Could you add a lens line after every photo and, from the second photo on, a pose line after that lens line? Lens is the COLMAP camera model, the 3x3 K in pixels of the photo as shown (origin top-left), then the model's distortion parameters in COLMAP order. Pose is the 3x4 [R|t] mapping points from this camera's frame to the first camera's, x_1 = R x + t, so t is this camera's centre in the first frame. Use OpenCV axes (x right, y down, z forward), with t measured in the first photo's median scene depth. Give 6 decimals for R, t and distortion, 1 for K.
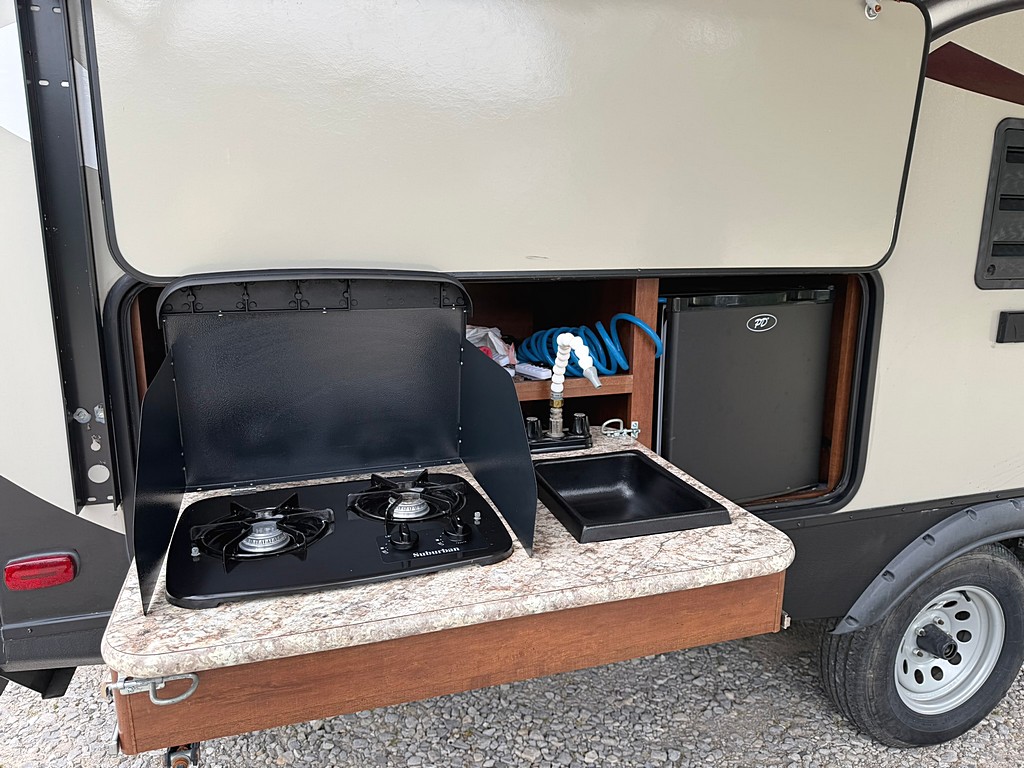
lens RADIAL K [[710.2, 0, 513.4], [0, 710.2, 375.6], [0, 0, 1]] dist [0.066617, -0.060287]
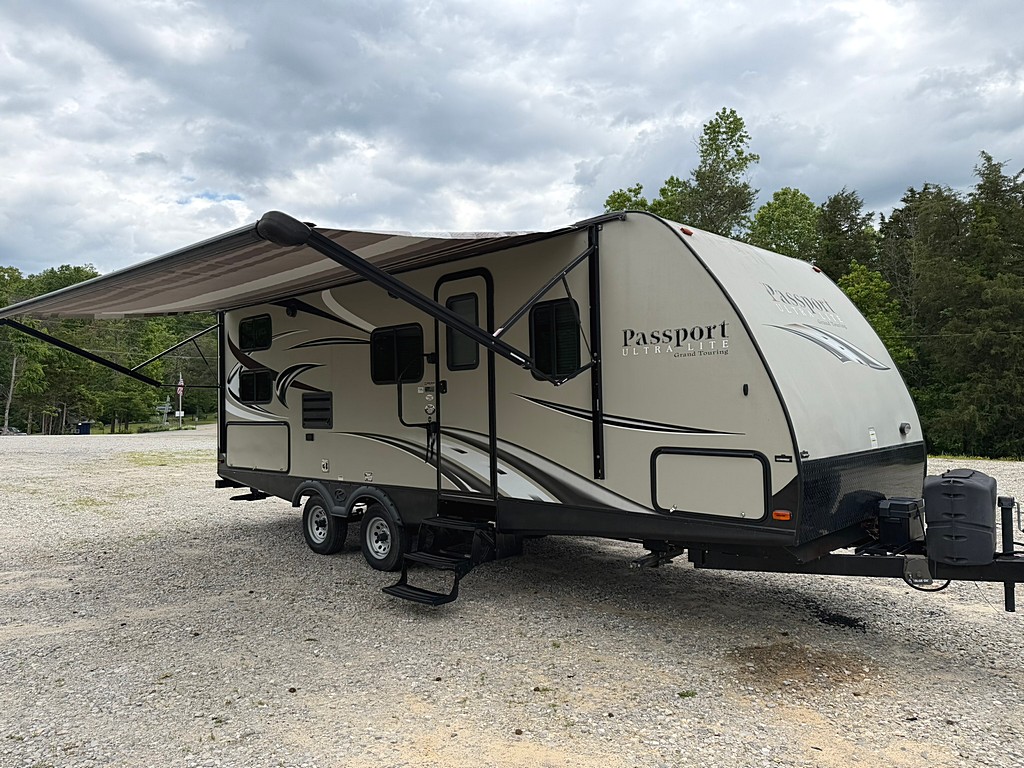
lens RADIAL K [[707.2, 0, 508.1], [0, 707.2, 387.3], [0, 0, 1]] dist [0.139535, -0.261030]
pose [[0.471112, -0.039525, -0.881187, 6.062999], [-0.152142, 0.980382, -0.125315, -0.007392], [0.868853, 0.193103, 0.455857, 0.019905]]
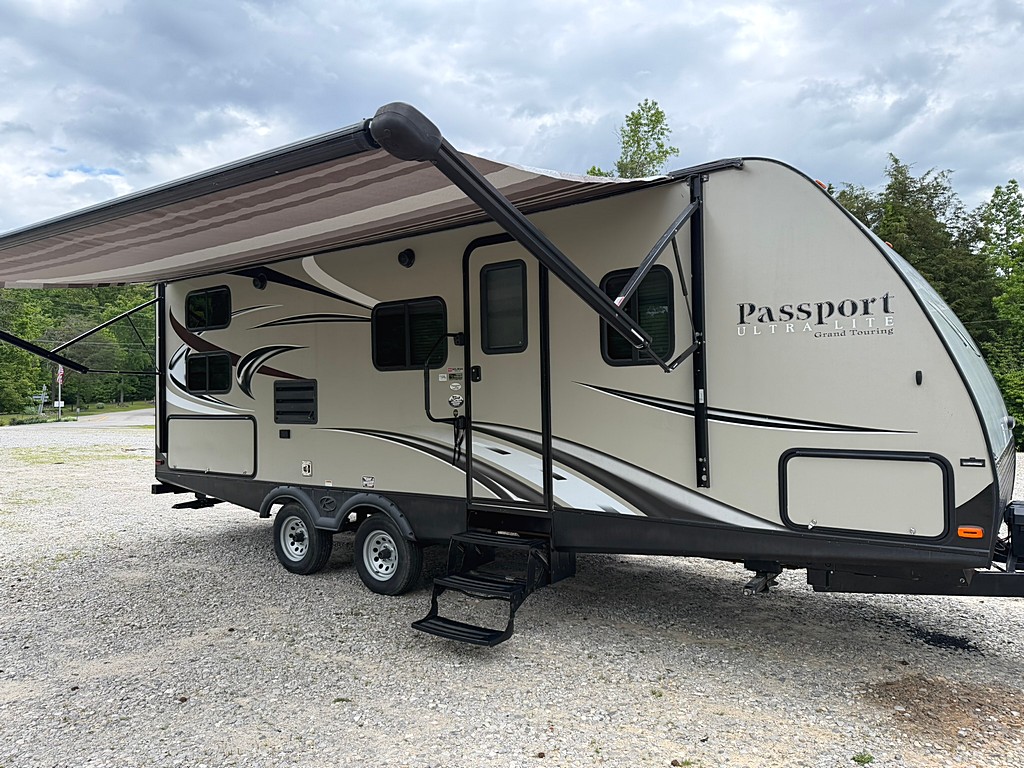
lens RADIAL K [[714.8, 0, 507.1], [0, 714.8, 379.3], [0, 0, 1]] dist [0.087942, -0.128105]
pose [[0.581982, -0.034641, -0.812463, 5.130290], [-0.139067, 0.980135, -0.141406, 0.022079], [0.801222, 0.195283, 0.565604, -0.244103]]
